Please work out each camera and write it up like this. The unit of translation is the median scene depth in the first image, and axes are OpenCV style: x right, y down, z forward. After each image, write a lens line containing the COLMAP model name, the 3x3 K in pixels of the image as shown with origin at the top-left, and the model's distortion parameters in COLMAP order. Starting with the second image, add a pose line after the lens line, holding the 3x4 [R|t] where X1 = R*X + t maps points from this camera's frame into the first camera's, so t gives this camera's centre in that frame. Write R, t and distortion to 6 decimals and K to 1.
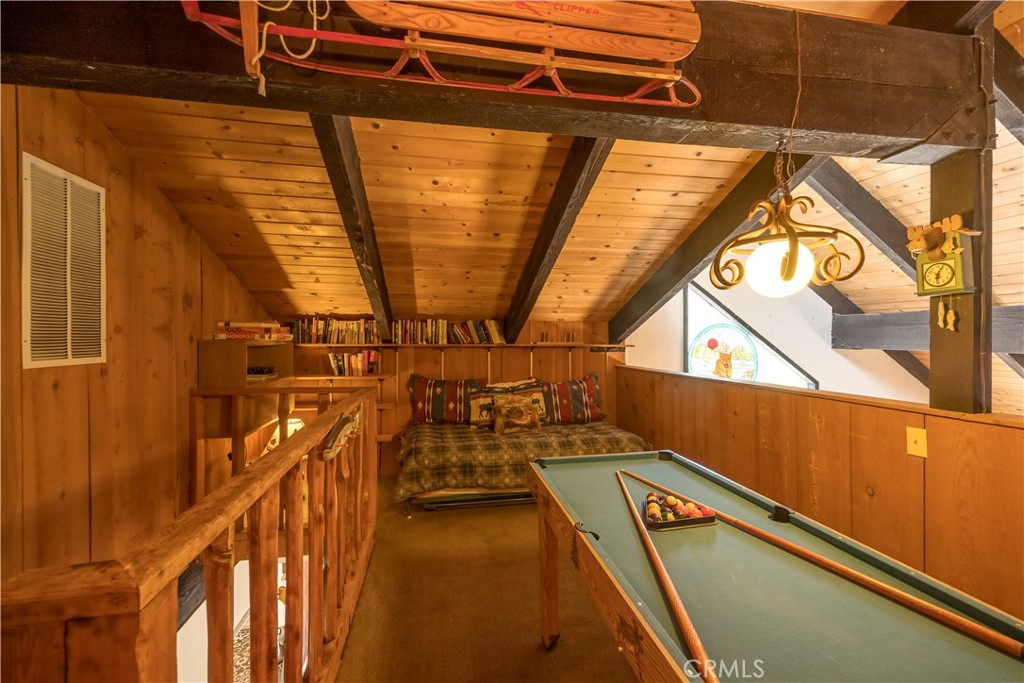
lens RADIAL K [[409.3, 0, 512.0], [0, 409.3, 341.5], [0, 0, 1]] dist [0.001141, 0.000106]
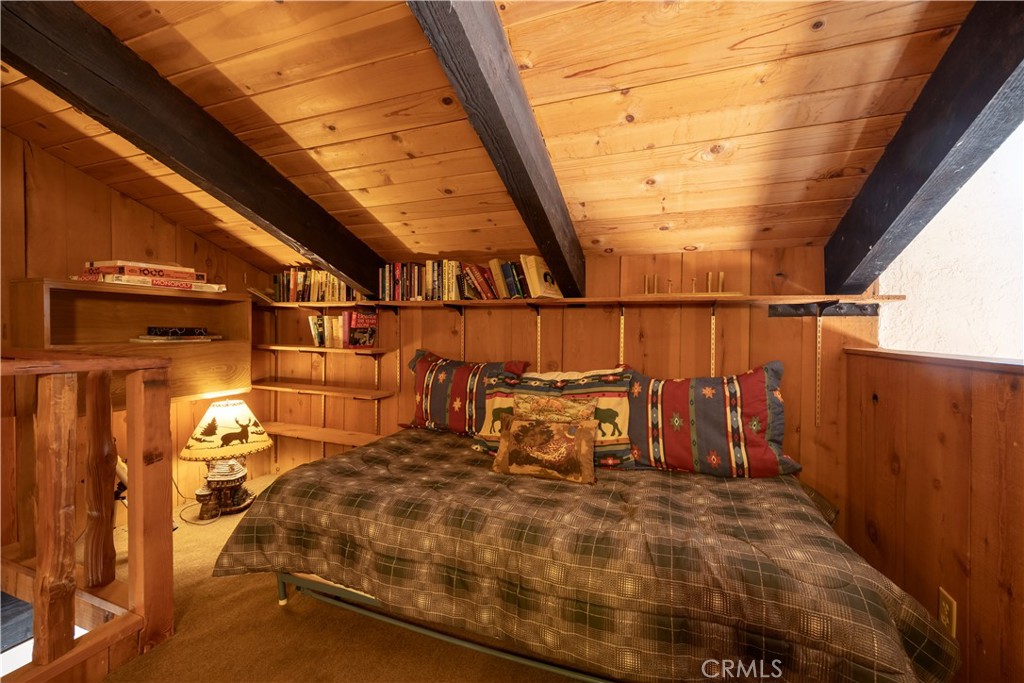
lens RADIAL K [[397.4, 0, 494.4], [0, 397.4, 335.3], [0, 0, 1]] dist [-0.001732, 0.000013]
pose [[0.835736, 0.010805, -0.549025, 0.204123], [-0.005952, 0.999926, 0.010618, 0.049893], [0.549099, -0.005606, 0.835739, 0.538964]]
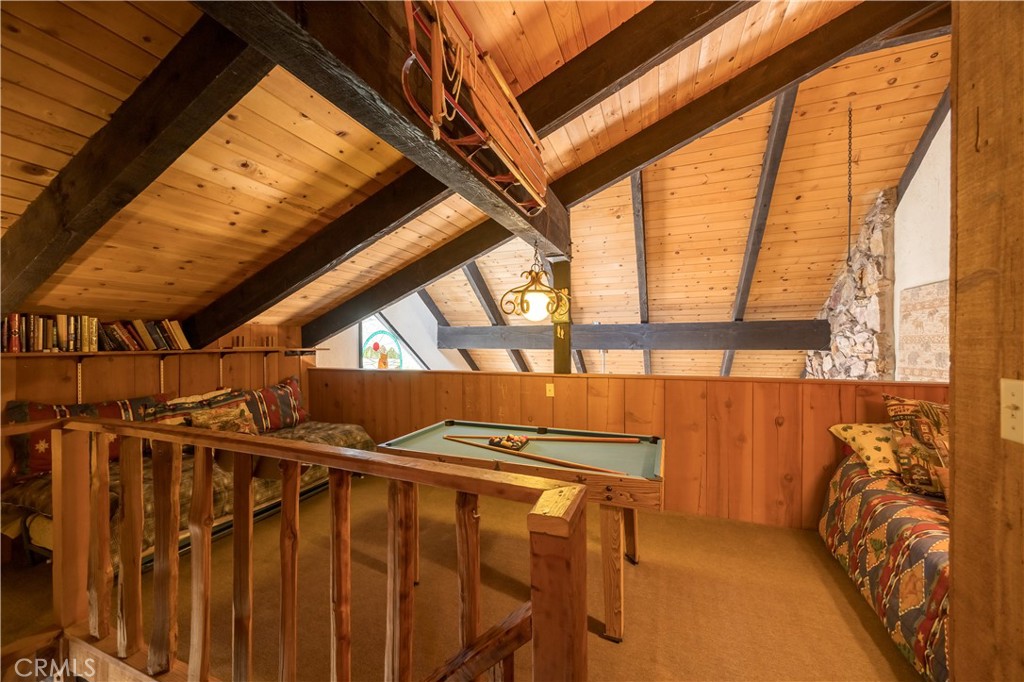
lens RADIAL K [[367.3, 0, 512.0], [0, 367.3, 341.0], [0, 0, 1]] dist [-0.000515, -0.000051]
pose [[0.536076, 0.000407, 0.844170, -0.307380], [0.009359, 0.999936, -0.006425, -0.000543], [-0.844118, 0.011345, 0.536038, 0.055864]]
